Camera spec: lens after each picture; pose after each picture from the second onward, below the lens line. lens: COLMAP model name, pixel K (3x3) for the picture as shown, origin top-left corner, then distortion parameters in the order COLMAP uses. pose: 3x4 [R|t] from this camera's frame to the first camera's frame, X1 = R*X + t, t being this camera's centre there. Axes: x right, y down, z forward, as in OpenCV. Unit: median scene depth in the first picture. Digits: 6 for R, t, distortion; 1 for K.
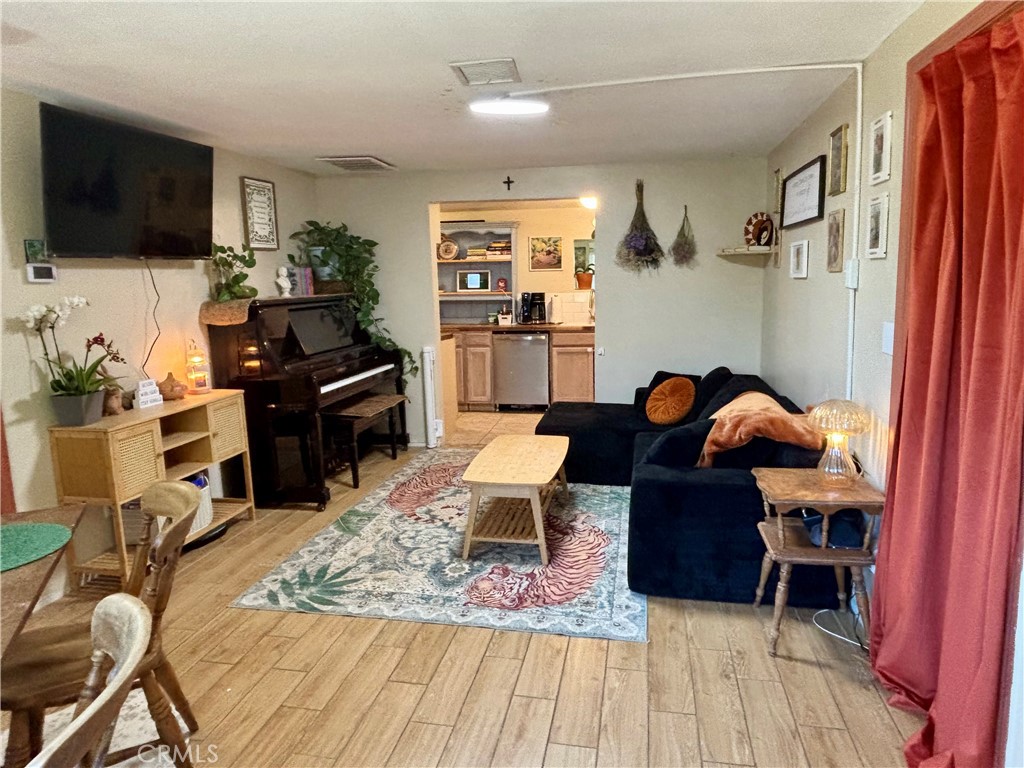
lens RADIAL K [[659.7, 0, 512.0], [0, 659.7, 384.0], [0, 0, 1]] dist [0.070764, -0.000805]
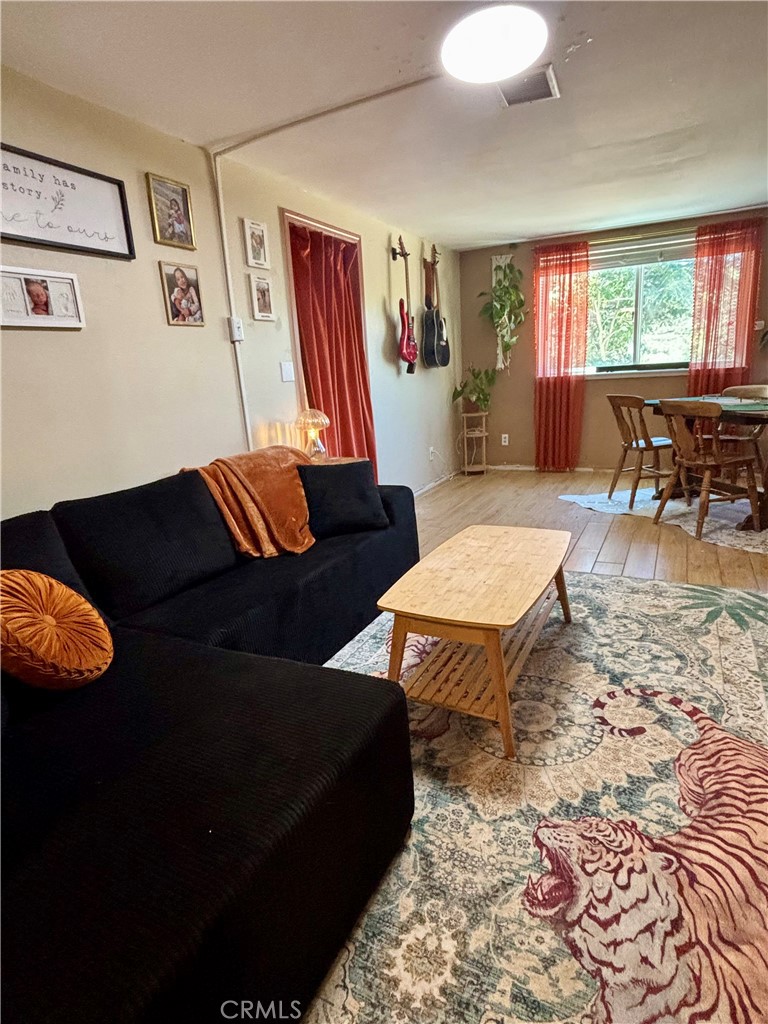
lens RADIAL K [[551.6, 0, 384.0], [0, 551.6, 512.0], [0, 0, 1]] dist [0.056429, -0.065655]
pose [[-0.955685, 0.009588, 0.294236, -0.046584], [0.128581, 0.912691, 0.387893, -0.155476], [-0.264828, 0.408537, -0.873478, 1.398140]]
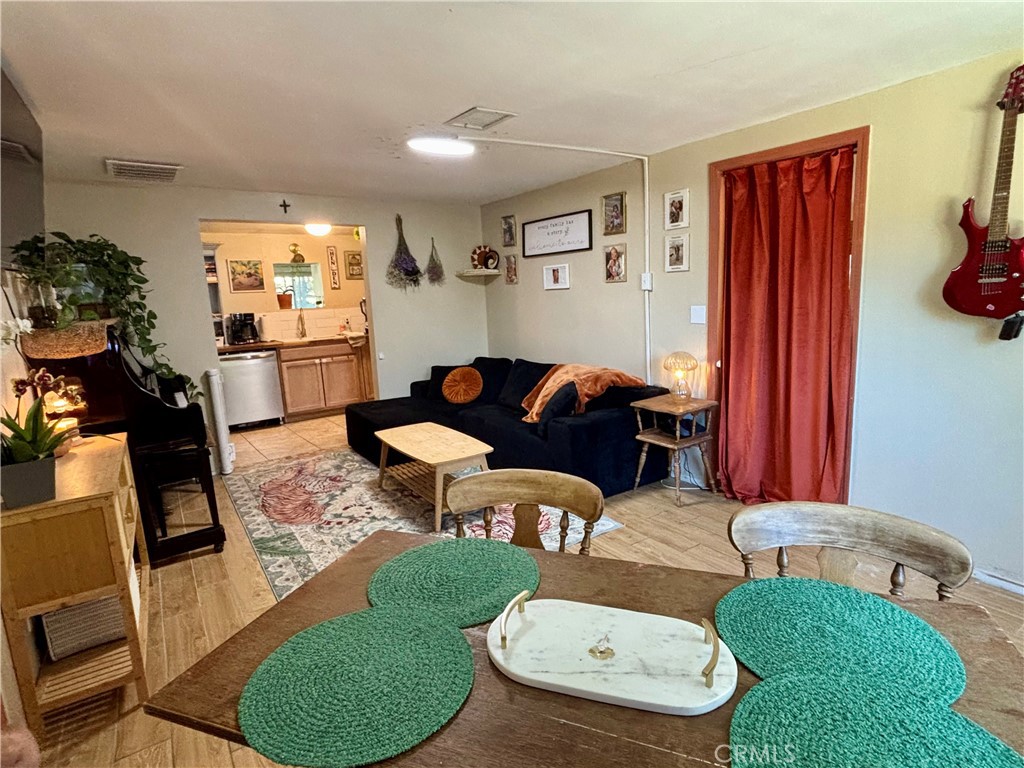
lens RADIAL K [[551.6, 0, 512.0], [0, 551.6, 384.0], [0, 0, 1]] dist [0.056429, -0.065655]
pose [[0.712261, -0.131551, 0.689477, -0.516942], [0.142880, 0.988887, 0.041076, -0.009447], [-0.687219, 0.069255, 0.723142, 0.166640]]
